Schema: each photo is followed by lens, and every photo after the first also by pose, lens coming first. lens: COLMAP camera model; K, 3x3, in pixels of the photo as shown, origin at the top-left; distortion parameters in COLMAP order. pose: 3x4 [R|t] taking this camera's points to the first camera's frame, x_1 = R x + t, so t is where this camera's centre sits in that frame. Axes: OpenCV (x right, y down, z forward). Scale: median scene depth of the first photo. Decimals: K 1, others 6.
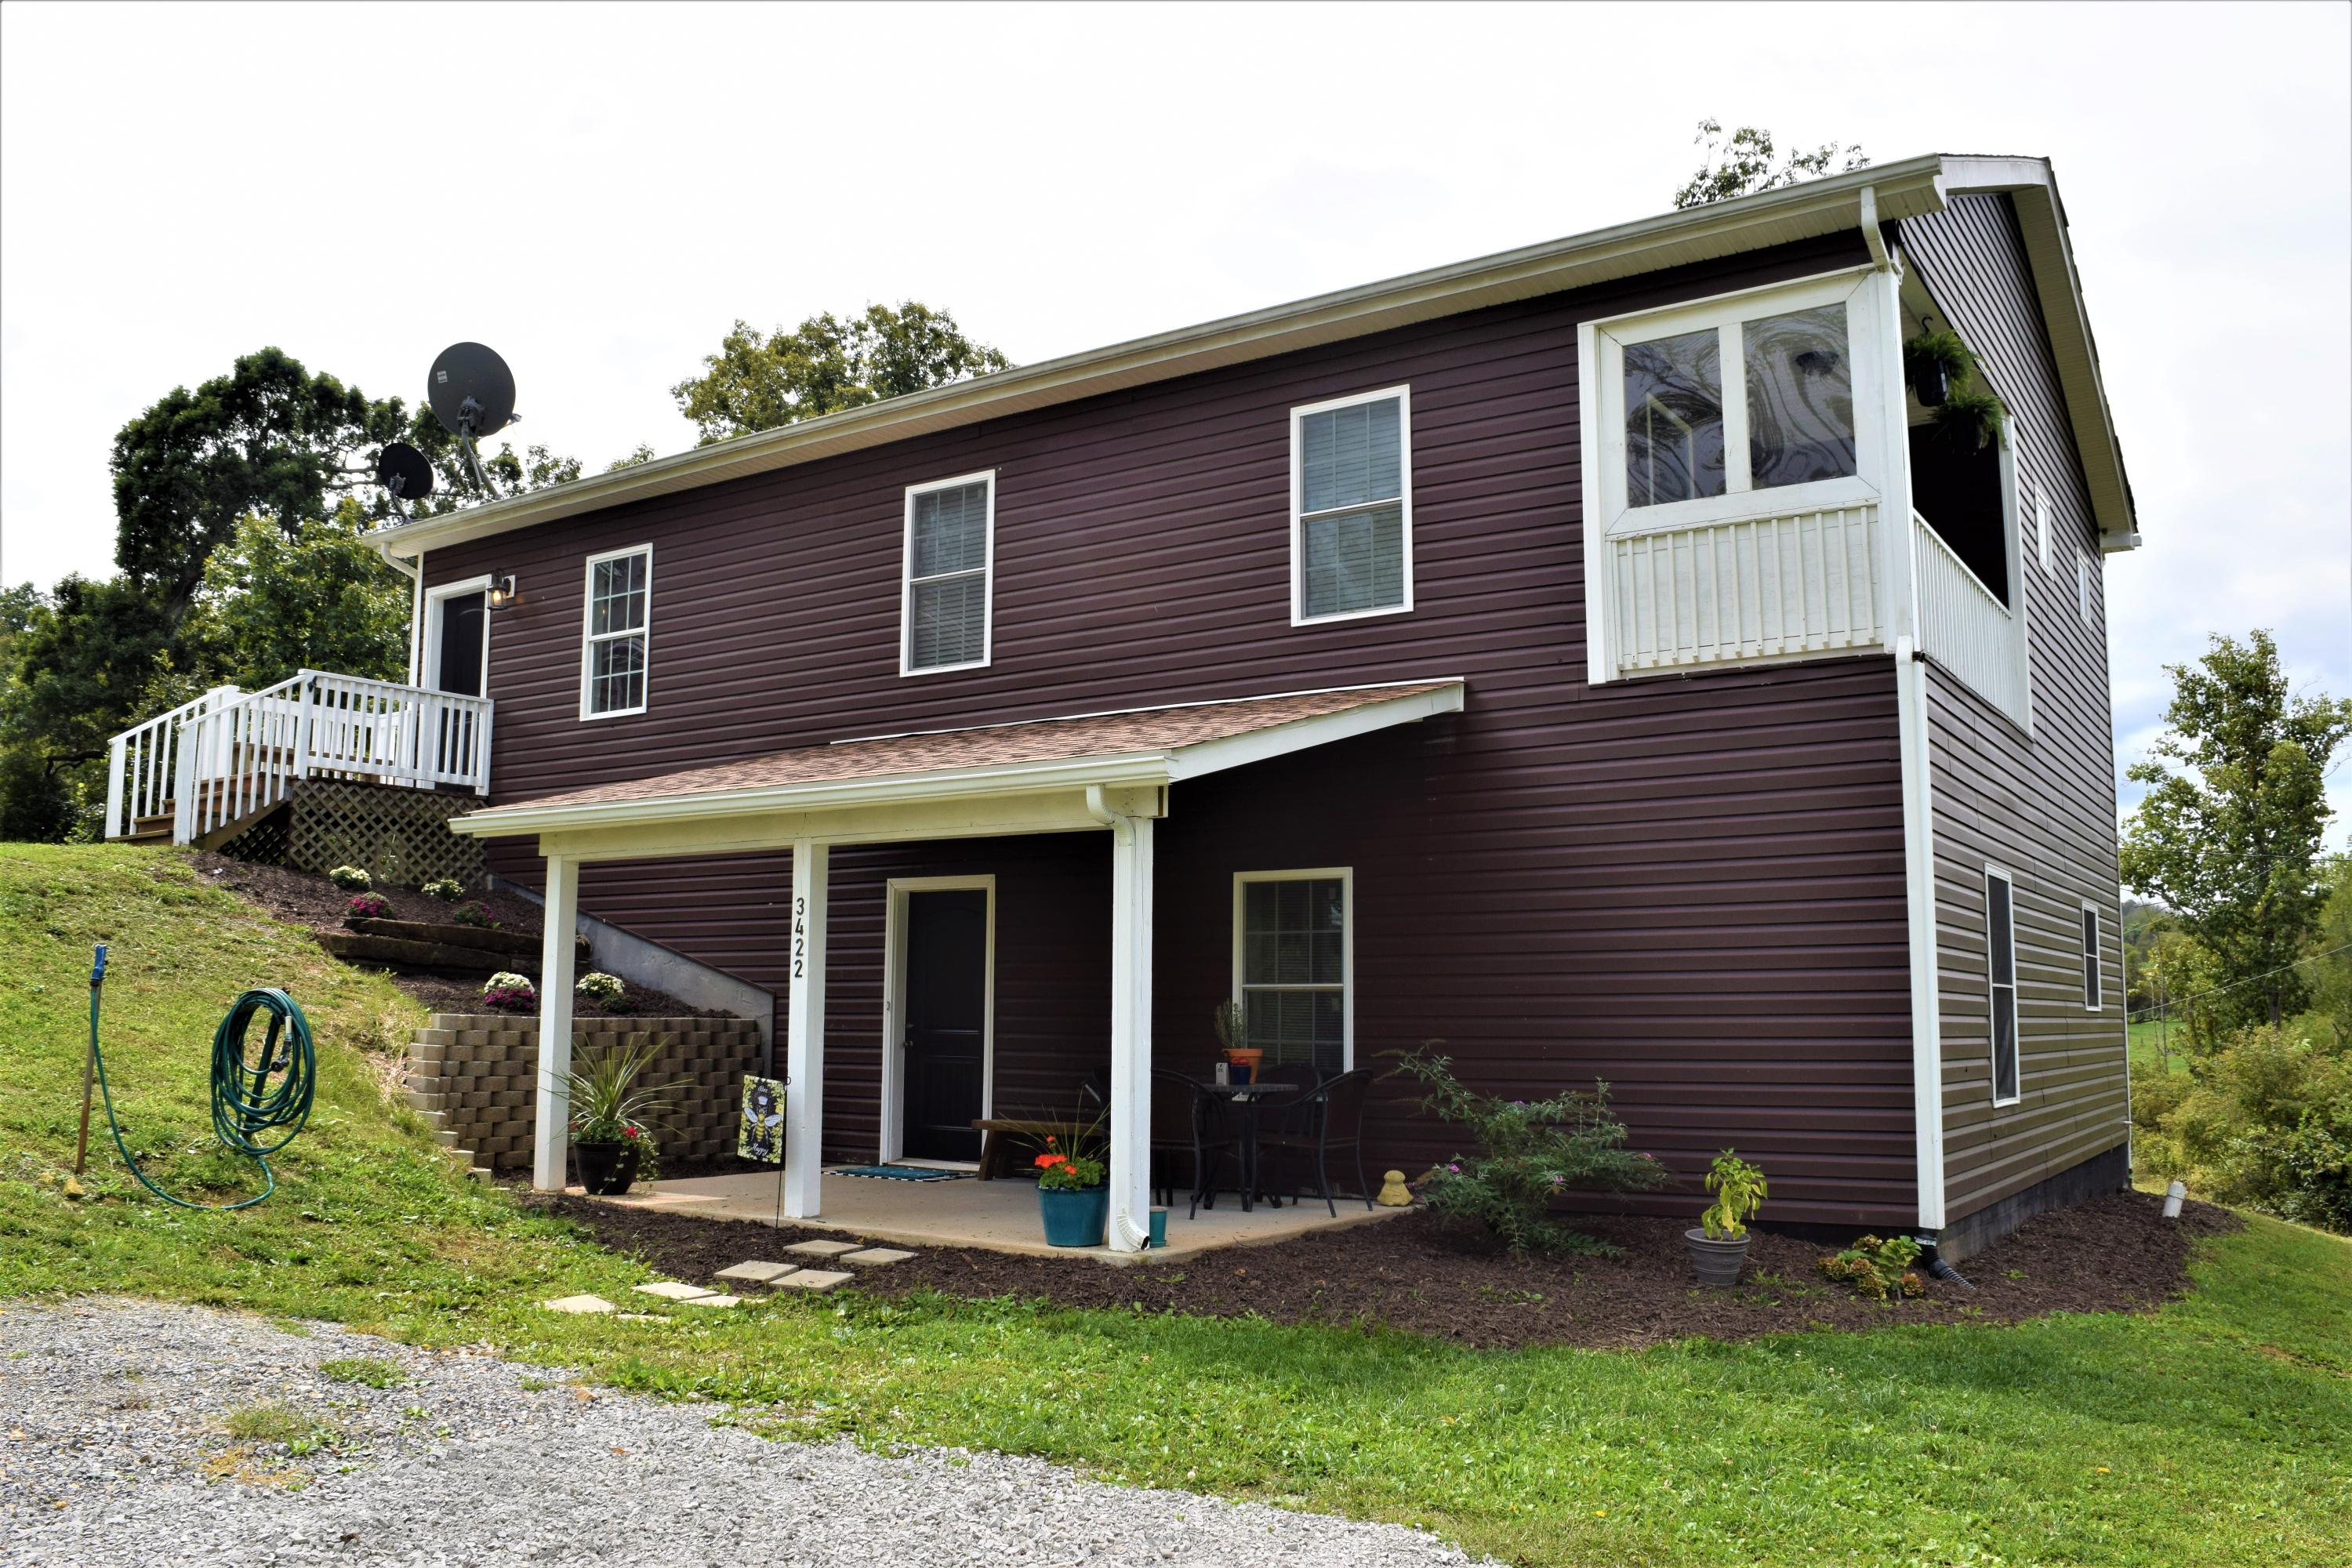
lens RADIAL K [[1849.3, 0, 1171.5], [0, 1849.3, 806.6], [0, 0, 1]] dist [-0.093354, 0.020481]
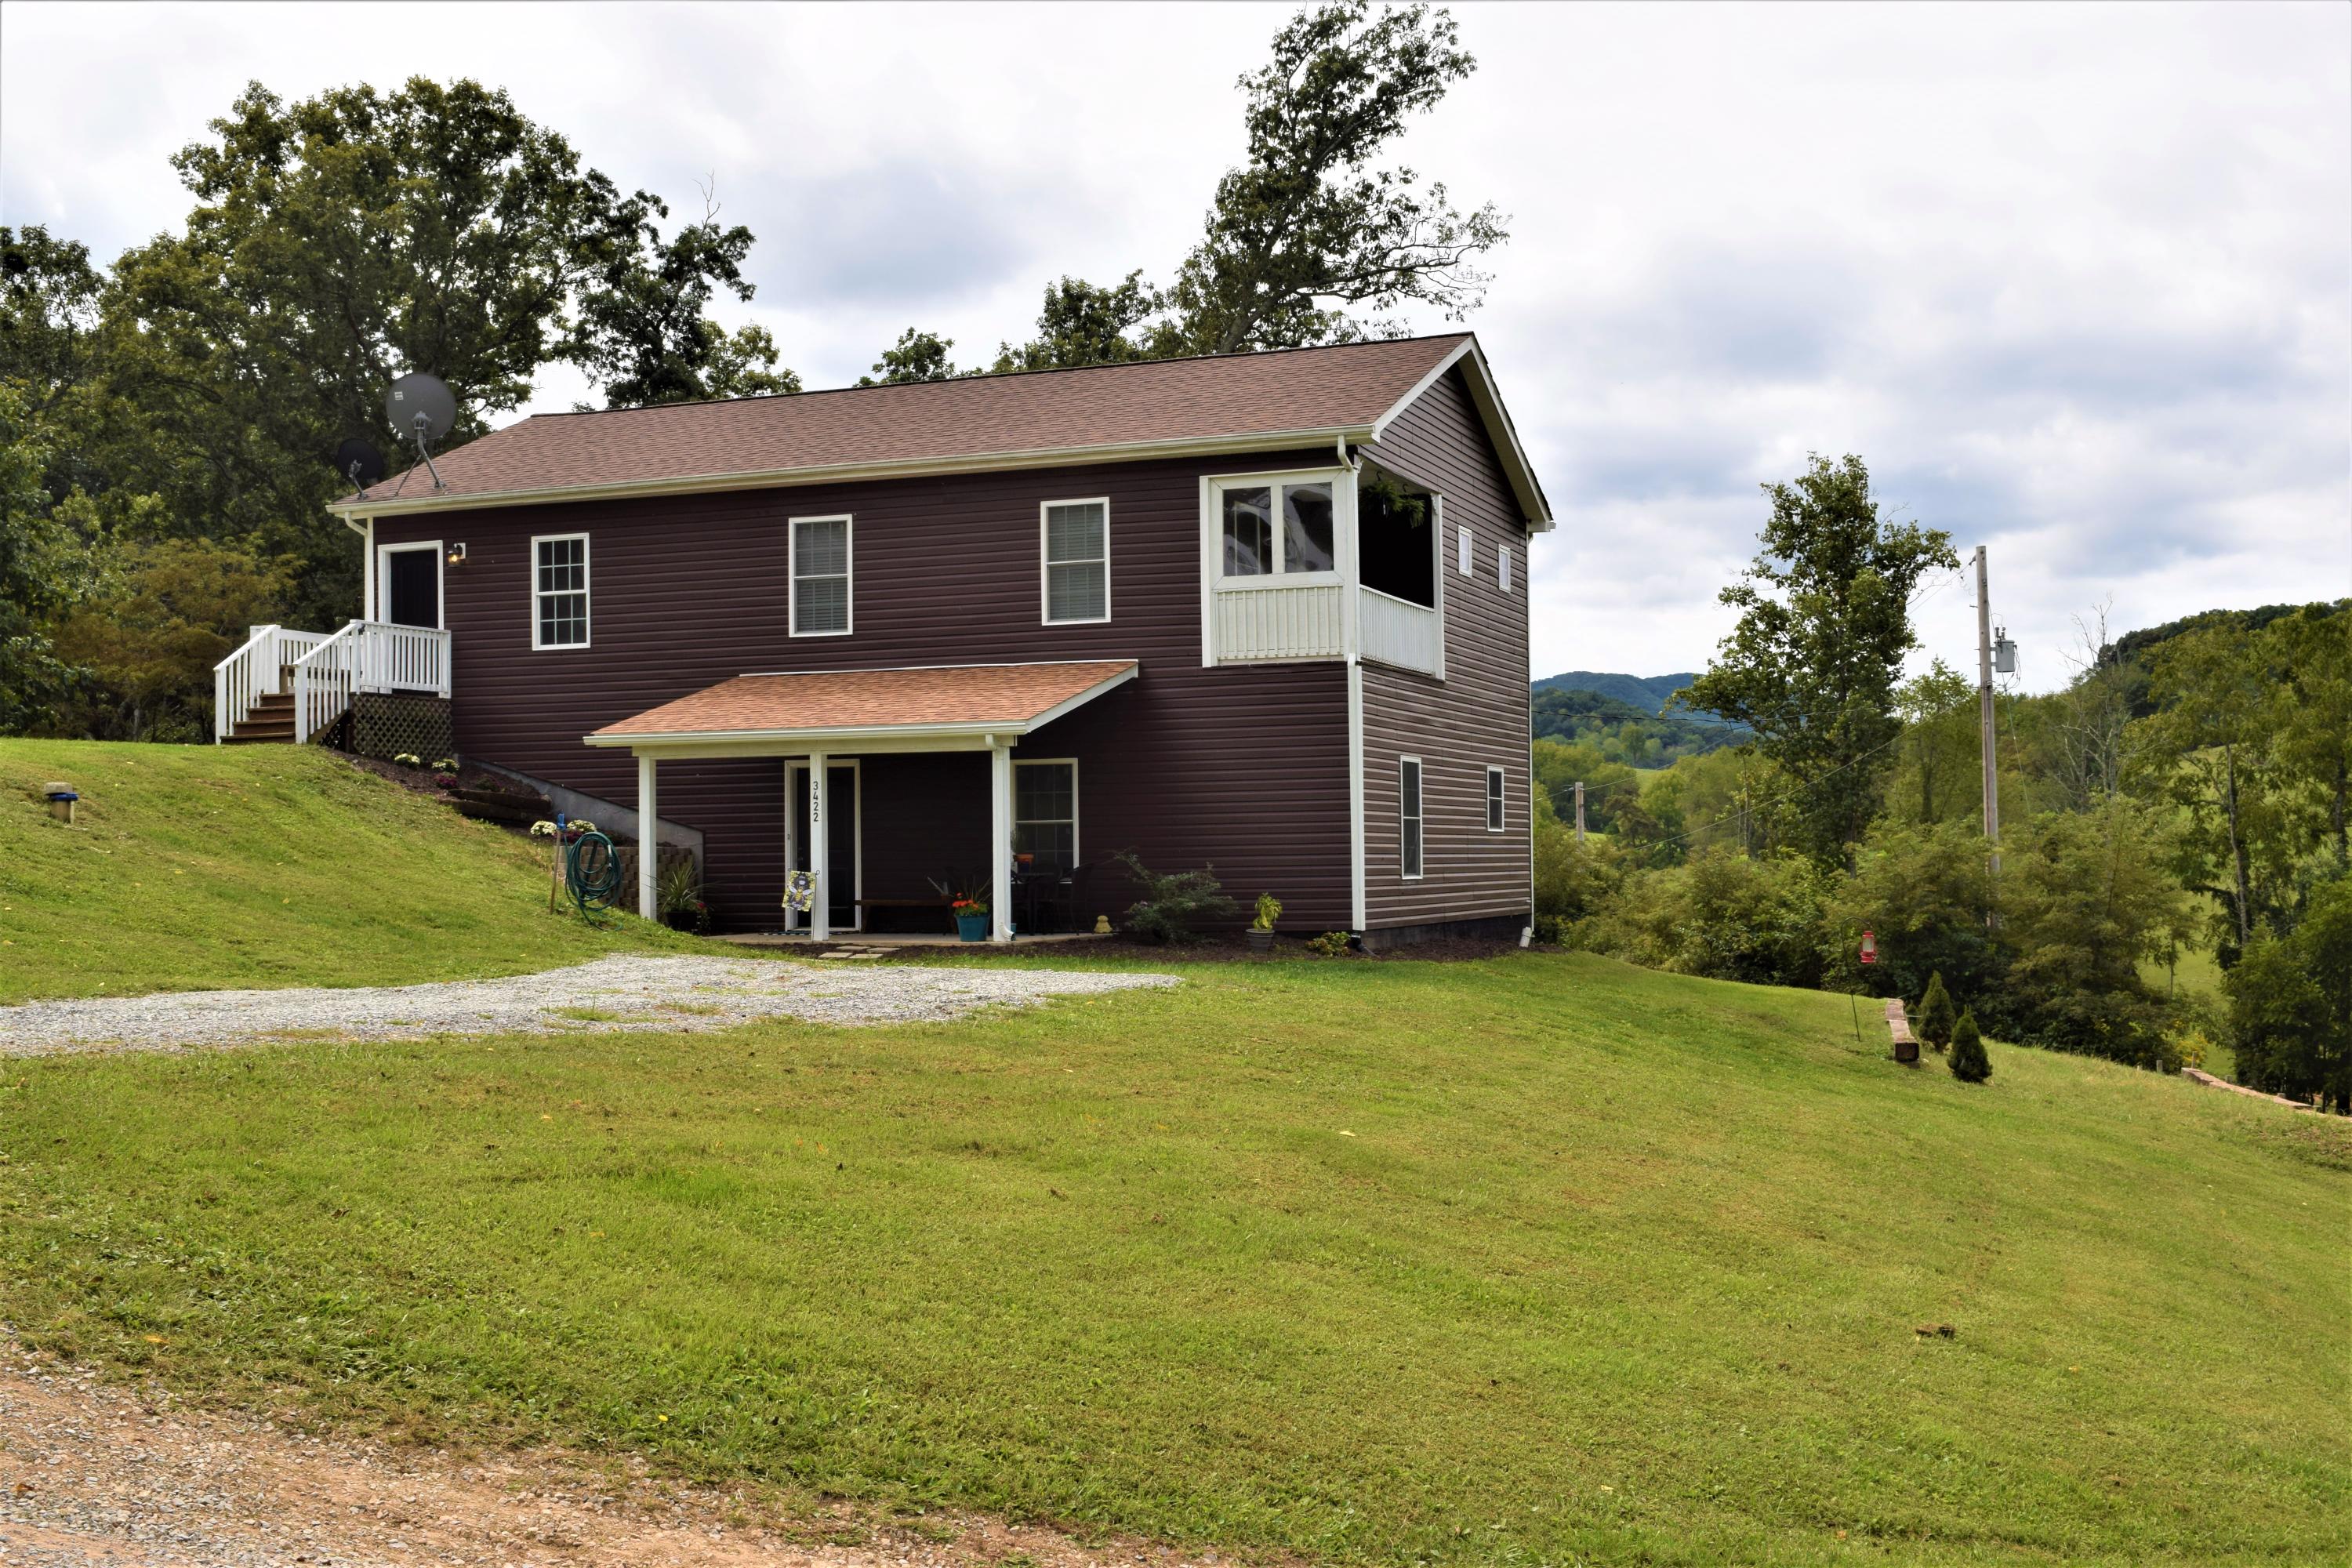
lens RADIAL K [[2506.1, 0, 1187.4], [0, 2506.1, 768.2], [0, 0, 1]] dist [-0.019495, 0.000000]
pose [[0.973468, -0.010242, 0.228593, -0.288582], [-0.007570, 0.997009, 0.076909, -0.117931], [-0.228697, -0.076599, 0.970479, -1.150546]]
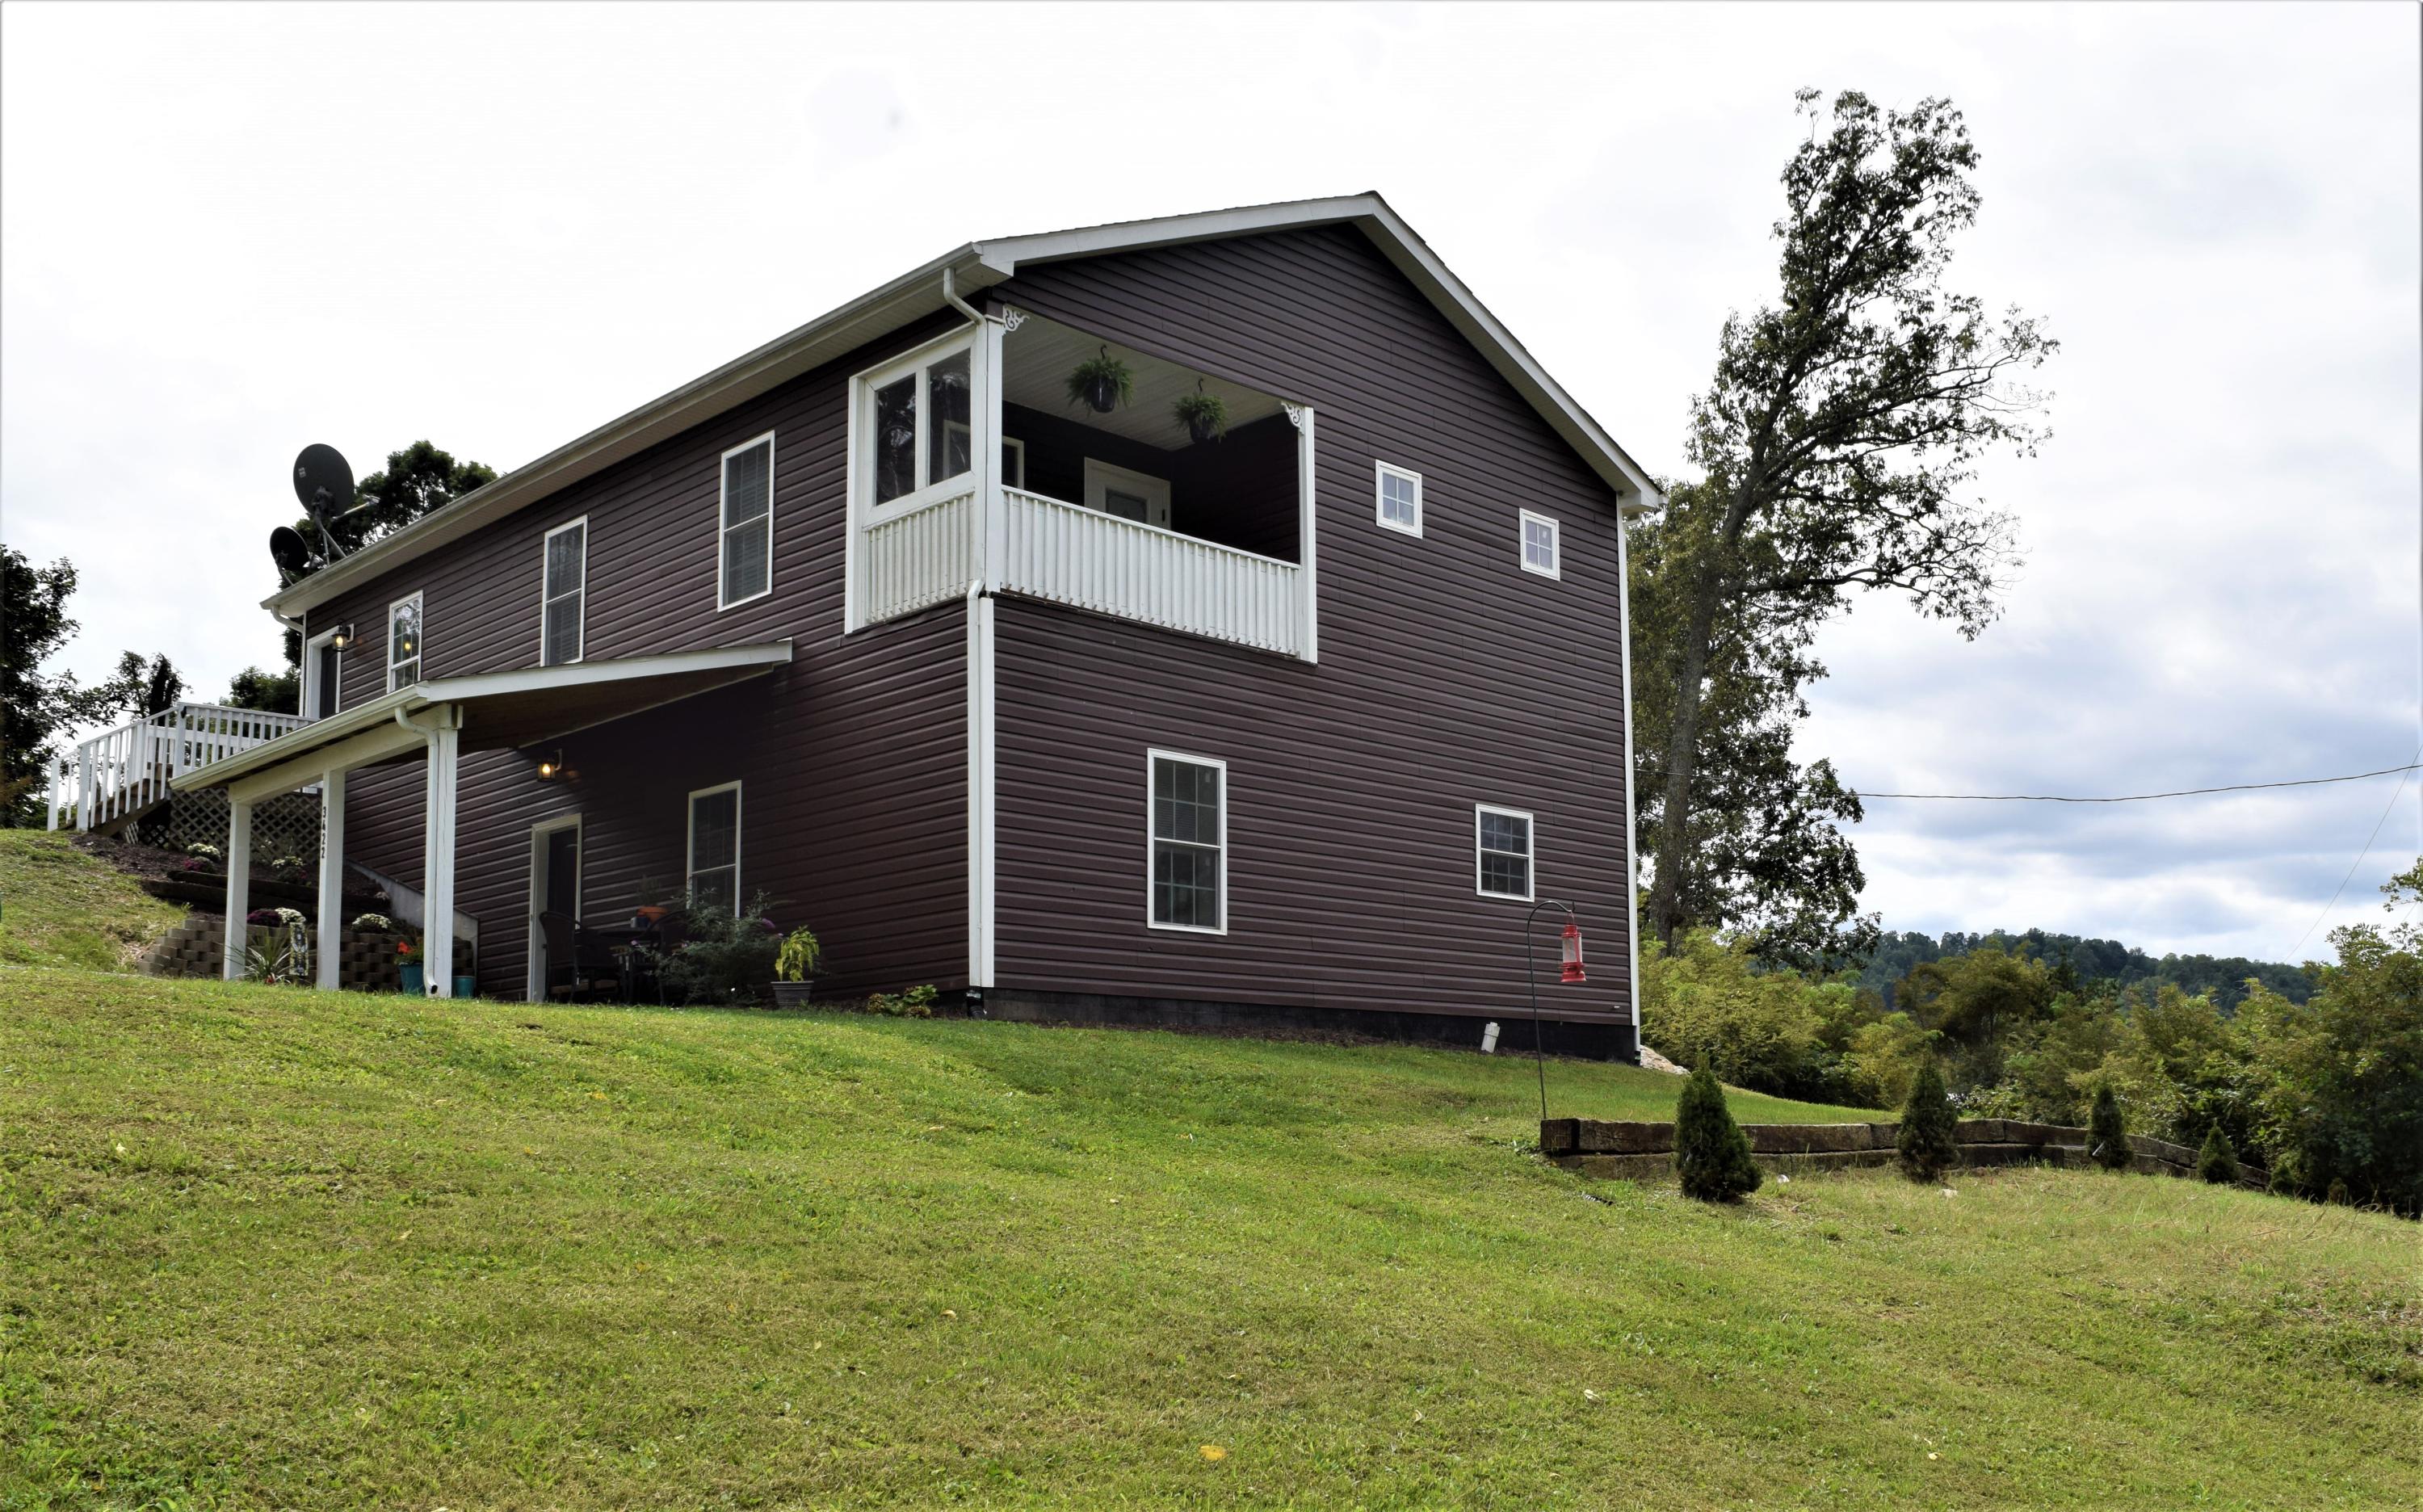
lens RADIAL K [[2155.5, 0, 1297.5], [0, 2155.5, 937.1], [0, 0, 1]] dist [-0.094529, 0.018084]
pose [[0.986167, -0.036876, -0.161600, 0.592345], [0.039408, 0.999145, 0.012487, 0.113511], [0.161001, -0.018683, 0.986777, -0.407177]]
